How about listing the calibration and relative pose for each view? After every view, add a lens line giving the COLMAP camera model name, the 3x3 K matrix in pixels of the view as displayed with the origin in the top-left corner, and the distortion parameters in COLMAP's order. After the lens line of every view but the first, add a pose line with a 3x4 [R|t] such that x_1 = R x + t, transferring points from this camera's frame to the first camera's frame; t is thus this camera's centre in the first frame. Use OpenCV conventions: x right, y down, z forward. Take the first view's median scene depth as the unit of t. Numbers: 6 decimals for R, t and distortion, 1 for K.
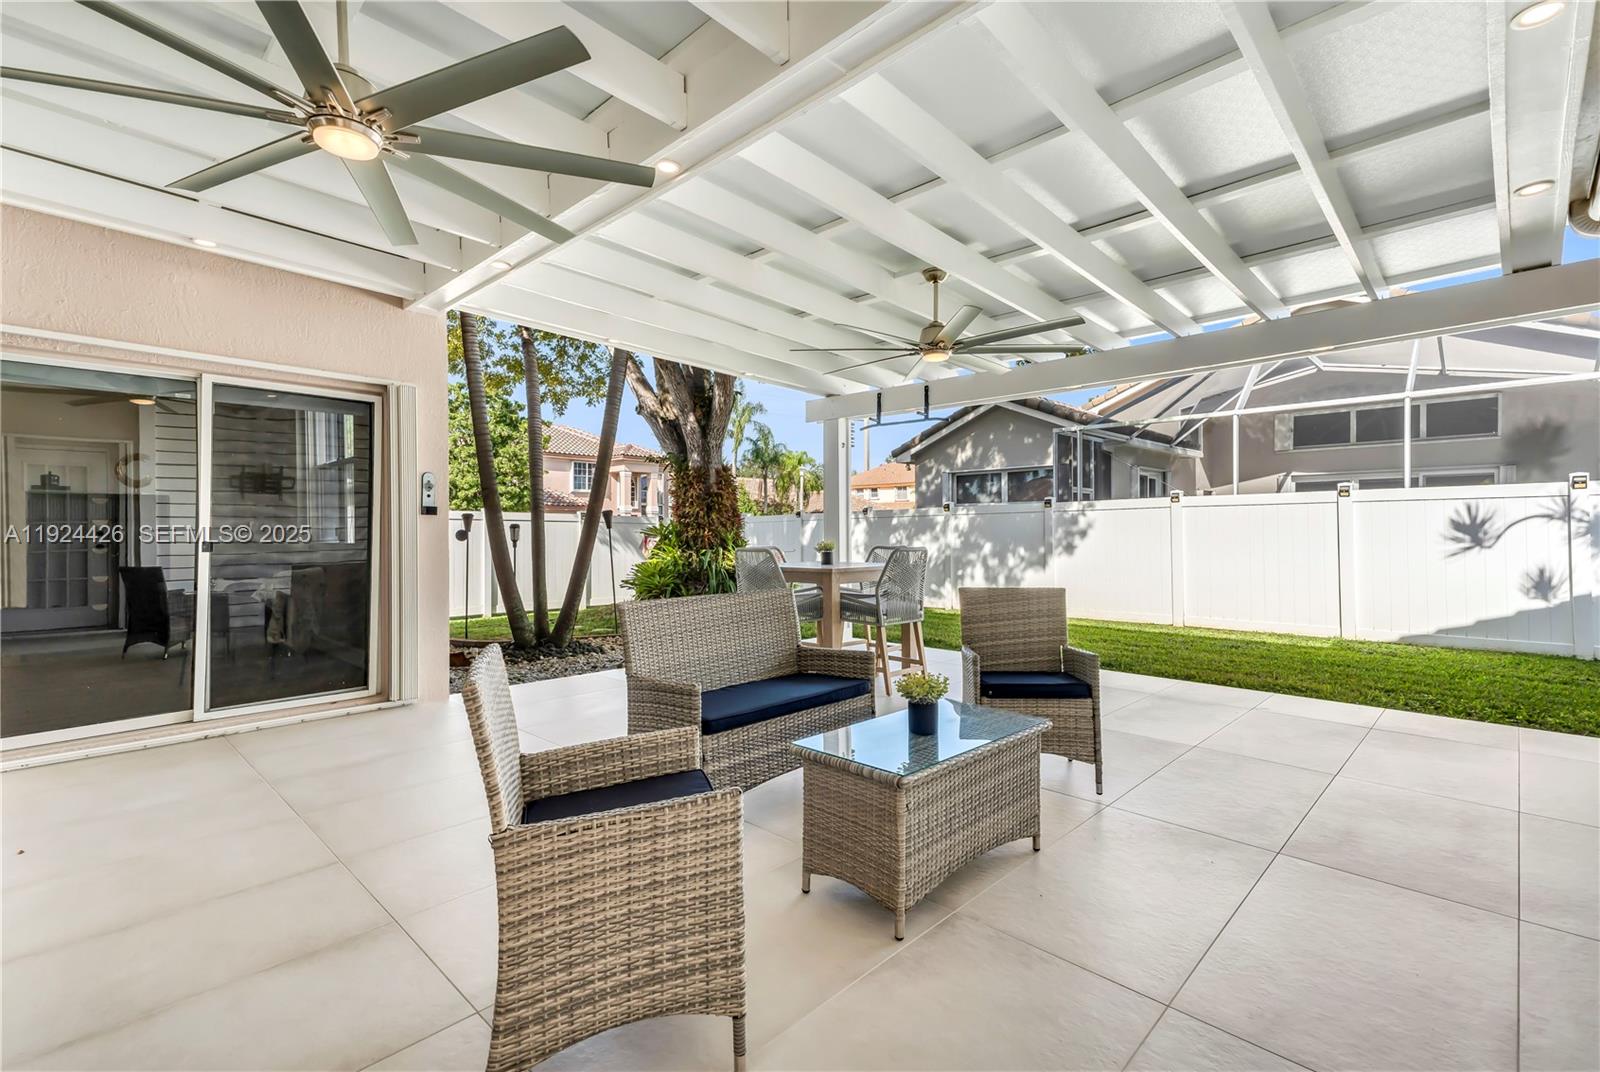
lens RADIAL K [[707.7, 0, 794.8], [0, 707.7, 527.8], [0, 0, 1]] dist [0.031234, 0.000115]
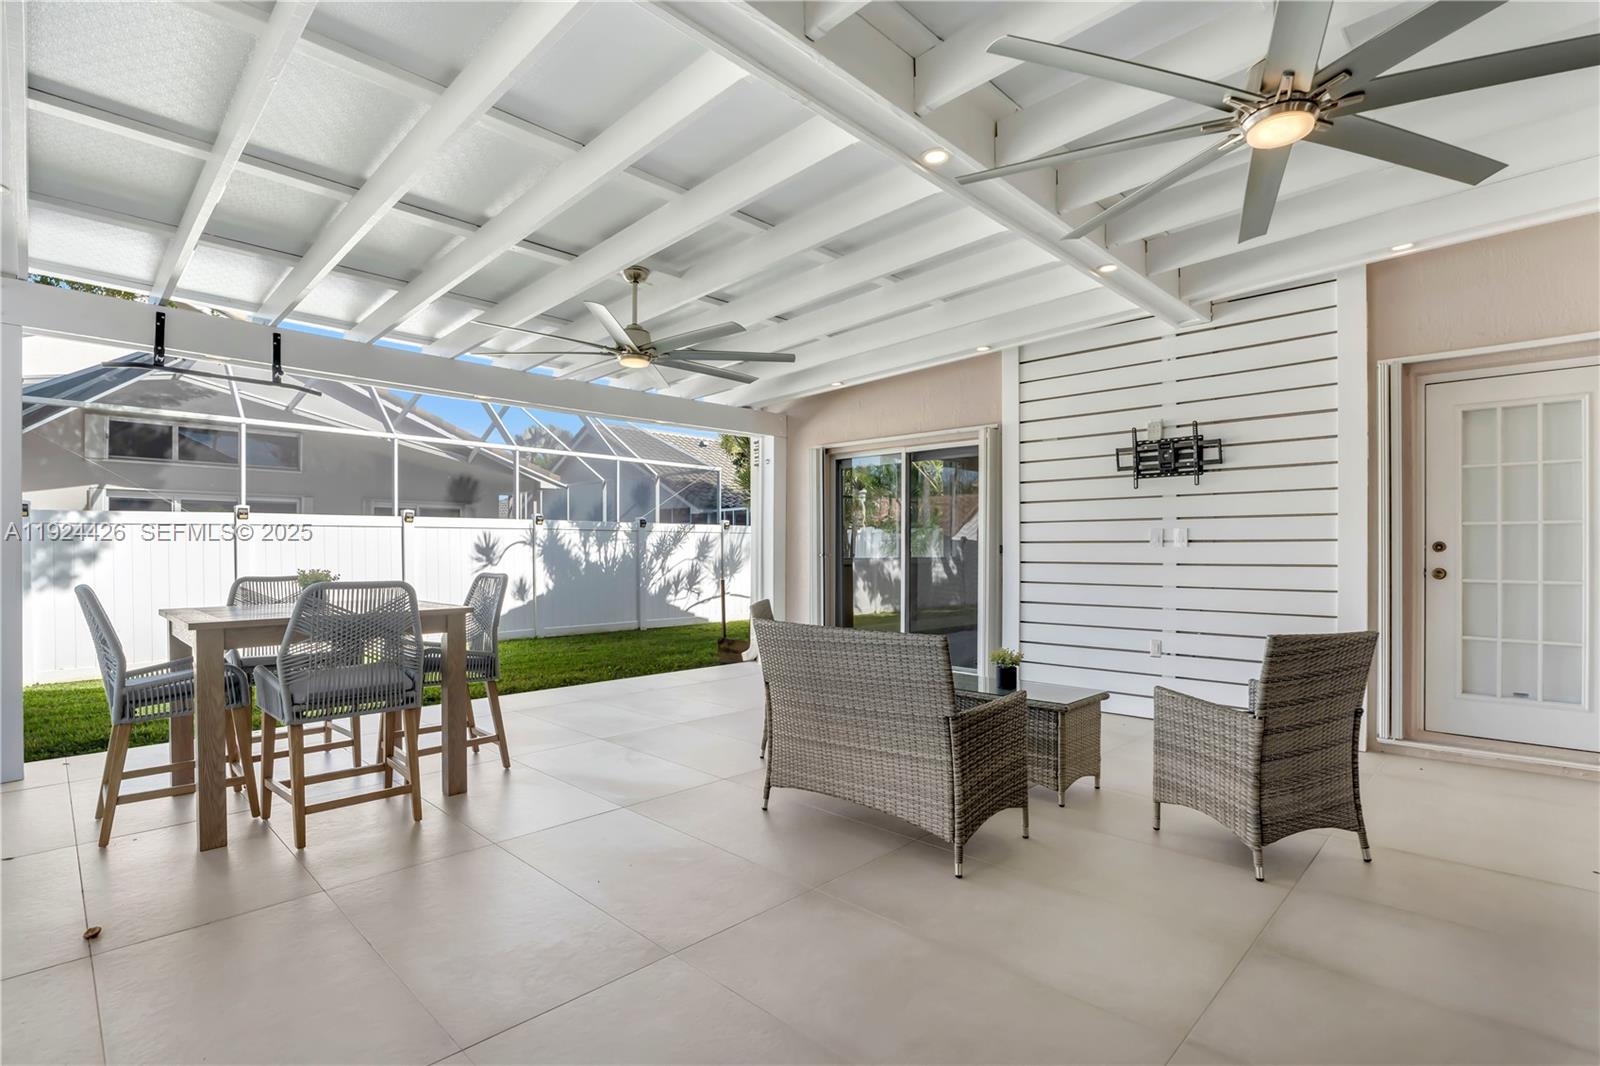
lens RADIAL K [[757.1, 0, 792.7], [0, 757.1, 550.1], [0, 0, 1]] dist [-0.021363, 0.003792]
pose [[0.002632, 0.003839, 0.999989, -0.393147], [-0.001624, 0.999991, -0.003835, 0.003619], [-0.999995, -0.001614, 0.002639, 0.396915]]
